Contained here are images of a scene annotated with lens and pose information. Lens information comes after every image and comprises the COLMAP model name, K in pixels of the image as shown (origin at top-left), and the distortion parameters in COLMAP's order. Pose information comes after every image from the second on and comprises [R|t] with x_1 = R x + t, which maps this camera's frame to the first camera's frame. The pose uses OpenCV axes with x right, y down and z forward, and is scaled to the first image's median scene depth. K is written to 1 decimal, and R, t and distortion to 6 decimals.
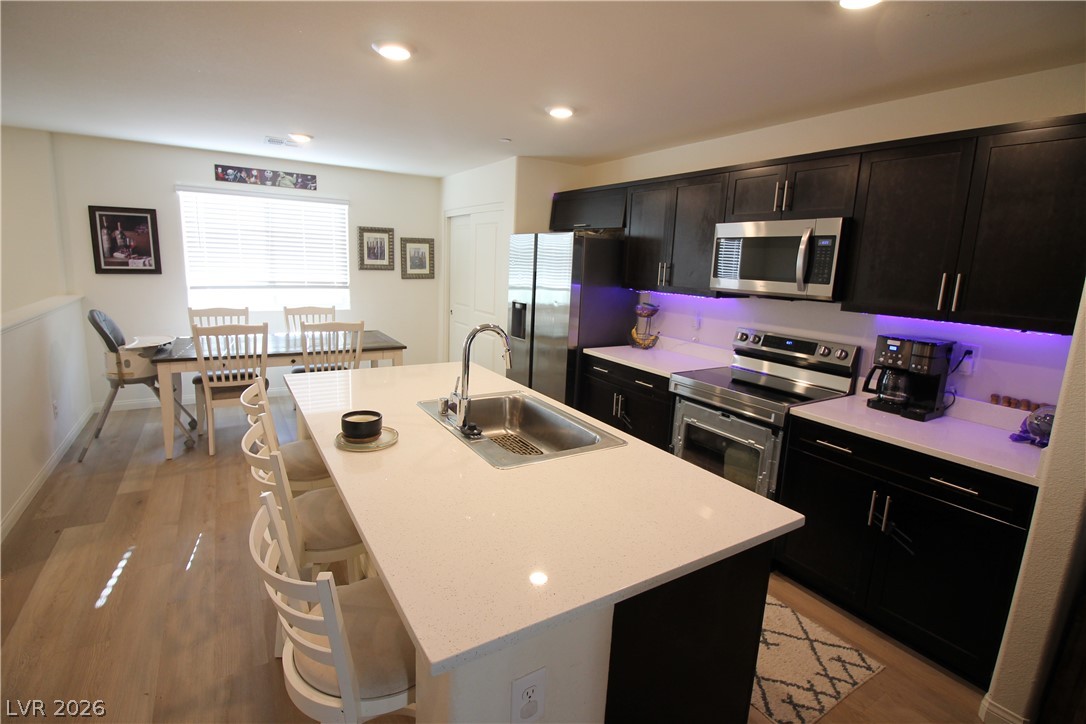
lens RADIAL K [[510.3, 0, 537.0], [0, 510.3, 353.6], [0, 0, 1]] dist [-0.002416, -0.010132]
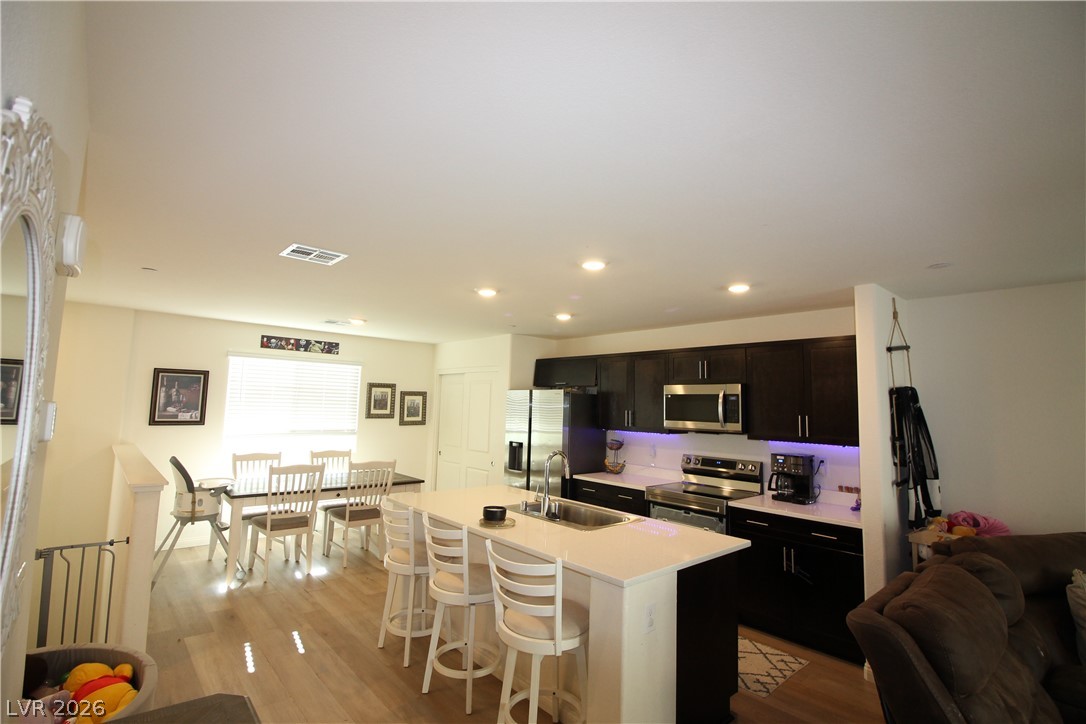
lens RADIAL K [[510.3, 0, 542.0], [0, 510.3, 353.5], [0, 0, 1]] dist [-0.002416, -0.010132]
pose [[0.984702, 0.004704, 0.174186, -0.201219], [0.043510, 0.961333, -0.271931, 0.039742], [-0.168729, 0.275350, 0.946421, -0.303119]]
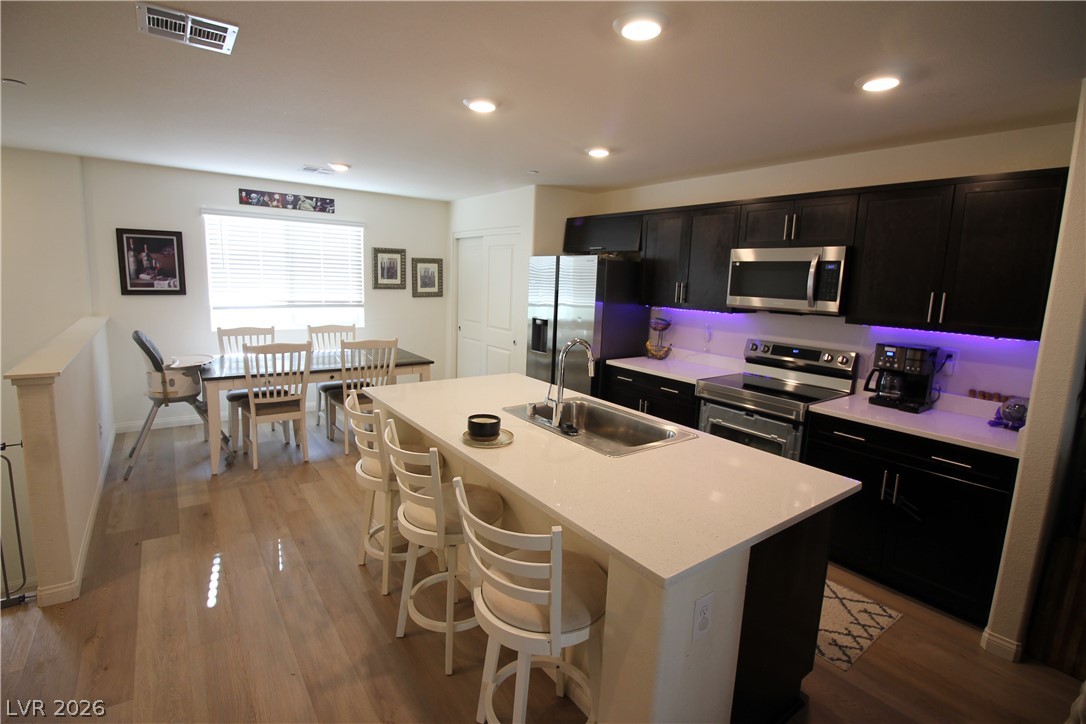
lens RADIAL K [[510.3, 0, 539.1], [0, 510.3, 352.9], [0, 0, 1]] dist [-0.002416, -0.010132]
pose [[0.996563, -0.017130, 0.081053, -0.129252], [0.019496, 0.999404, -0.028489, 0.003072], [-0.080517, 0.029971, 0.996303, -0.077831]]
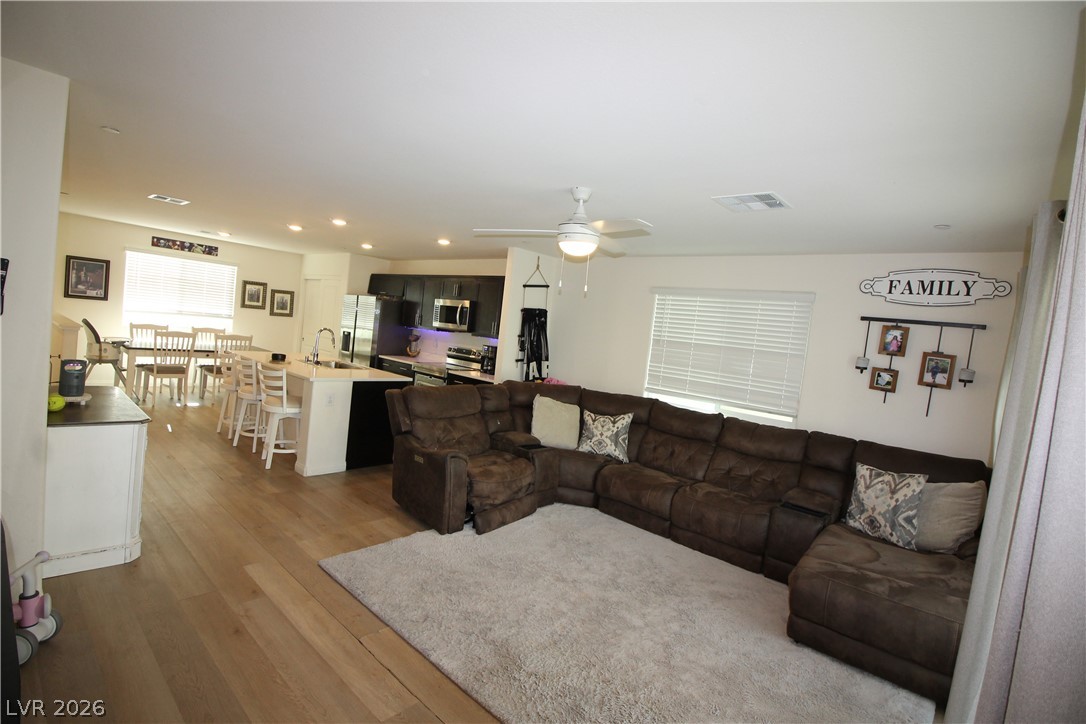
lens RADIAL K [[510.3, 0, 536.4], [0, 510.3, 357.2], [0, 0, 1]] dist [-0.002416, -0.010132]
pose [[0.958151, 0.046456, 0.282469, 0.106438], [-0.016736, 0.994147, -0.106729, 0.178687], [-0.285774, 0.097535, 0.953321, -0.942456]]
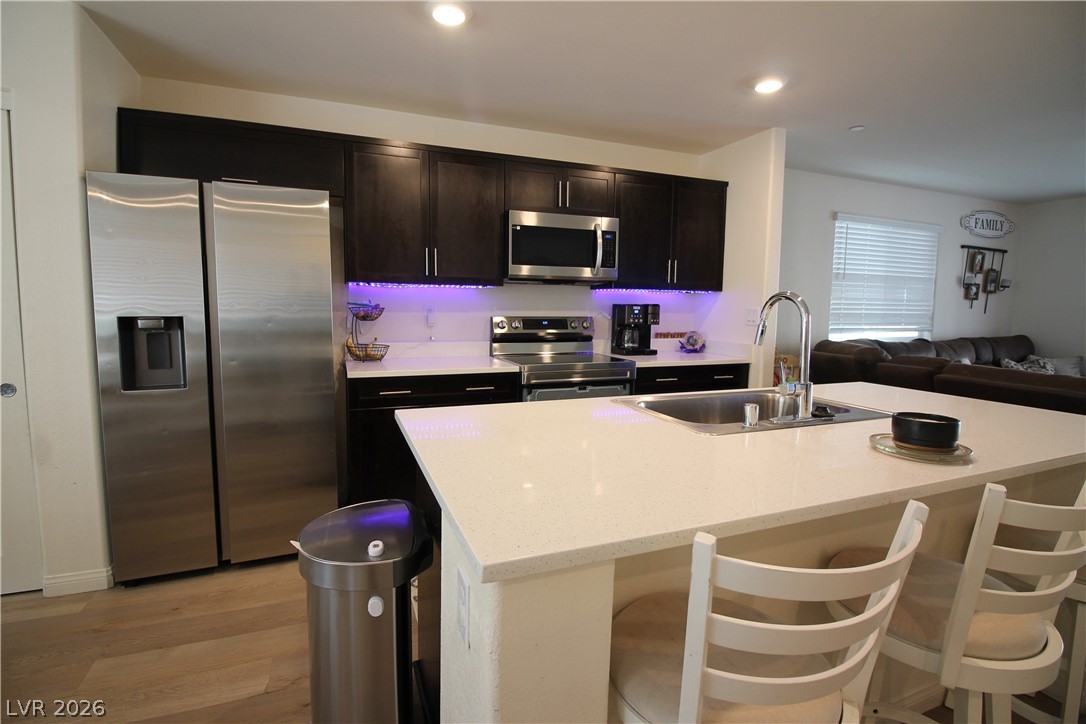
lens RADIAL K [[510.3, 0, 537.9], [0, 510.3, 352.0], [0, 0, 1]] dist [-0.002416, -0.010132]
pose [[0.171062, -0.130949, 0.976519, -0.460758], [0.172740, 0.979763, 0.101124, -0.053801], [-0.969999, 0.151385, 0.190221, 0.571324]]
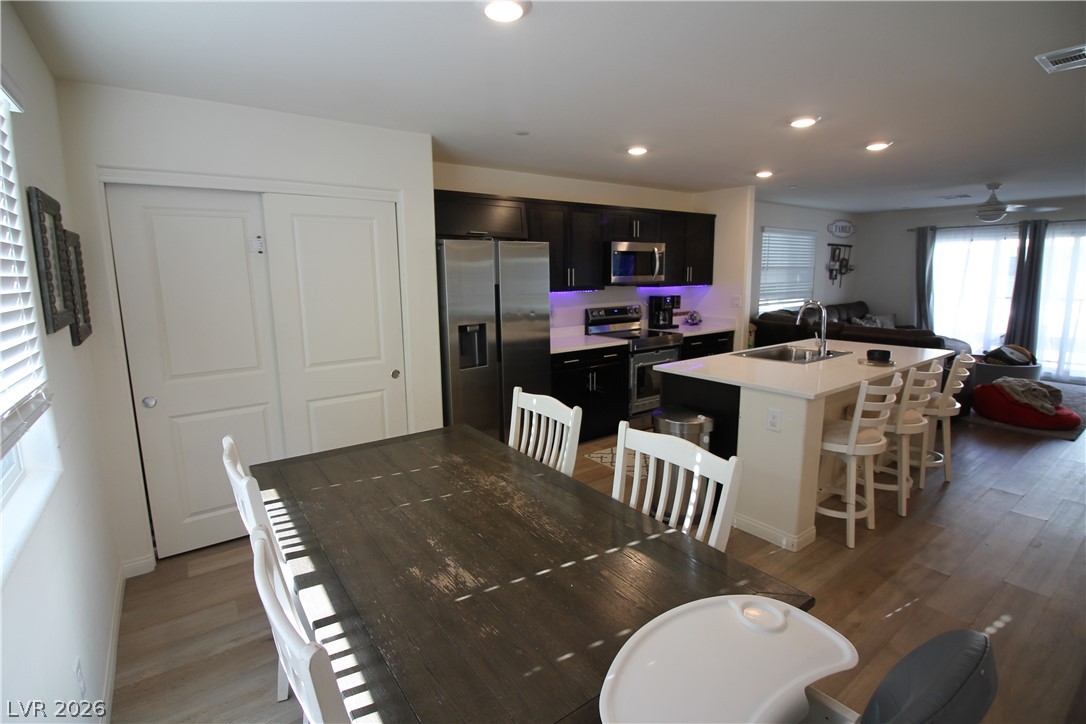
lens RADIAL K [[510.3, 0, 539.0], [0, 510.3, 351.0], [0, 0, 1]] dist [-0.002416, -0.010132]
pose [[-0.080242, -0.191655, 0.978177, -0.871658], [0.190656, 0.960271, 0.203787, -0.210611], [-0.978372, 0.202848, -0.040514, 0.963605]]
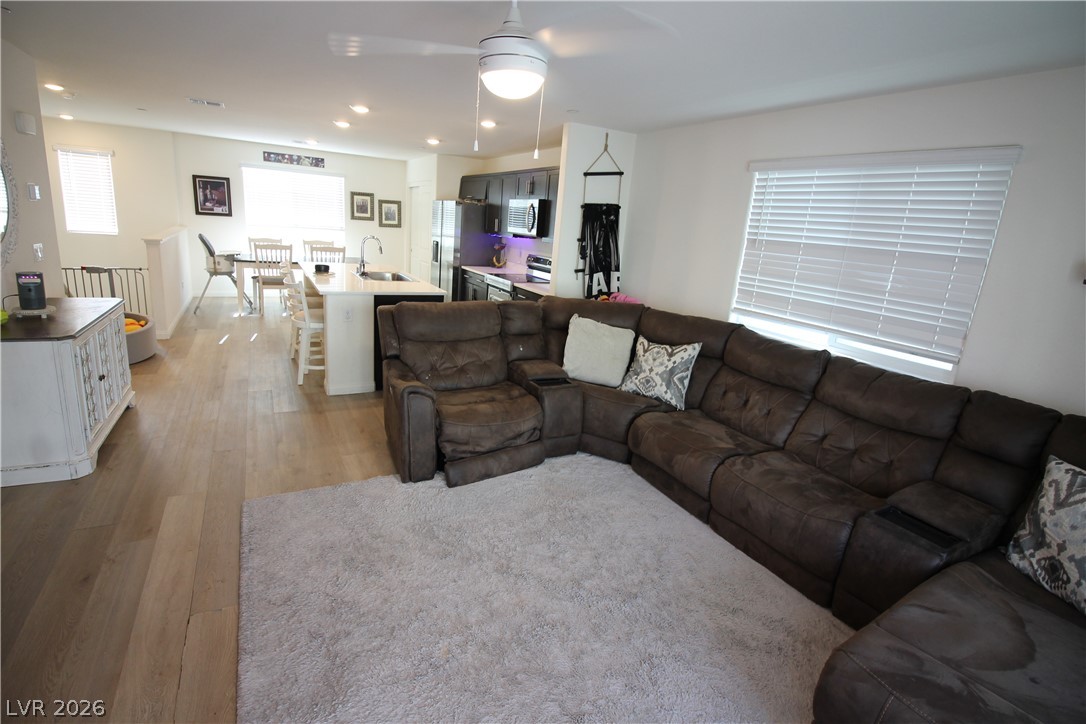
lens RADIAL K [[510.3, 0, 539.2], [0, 510.3, 353.3], [0, 0, 1]] dist [-0.002416, -0.010132]
pose [[0.997942, 0.048874, -0.041515, 0.414338], [-0.046016, 0.996678, 0.067200, 0.150123], [0.044661, -0.065152, 0.996875, -0.744248]]
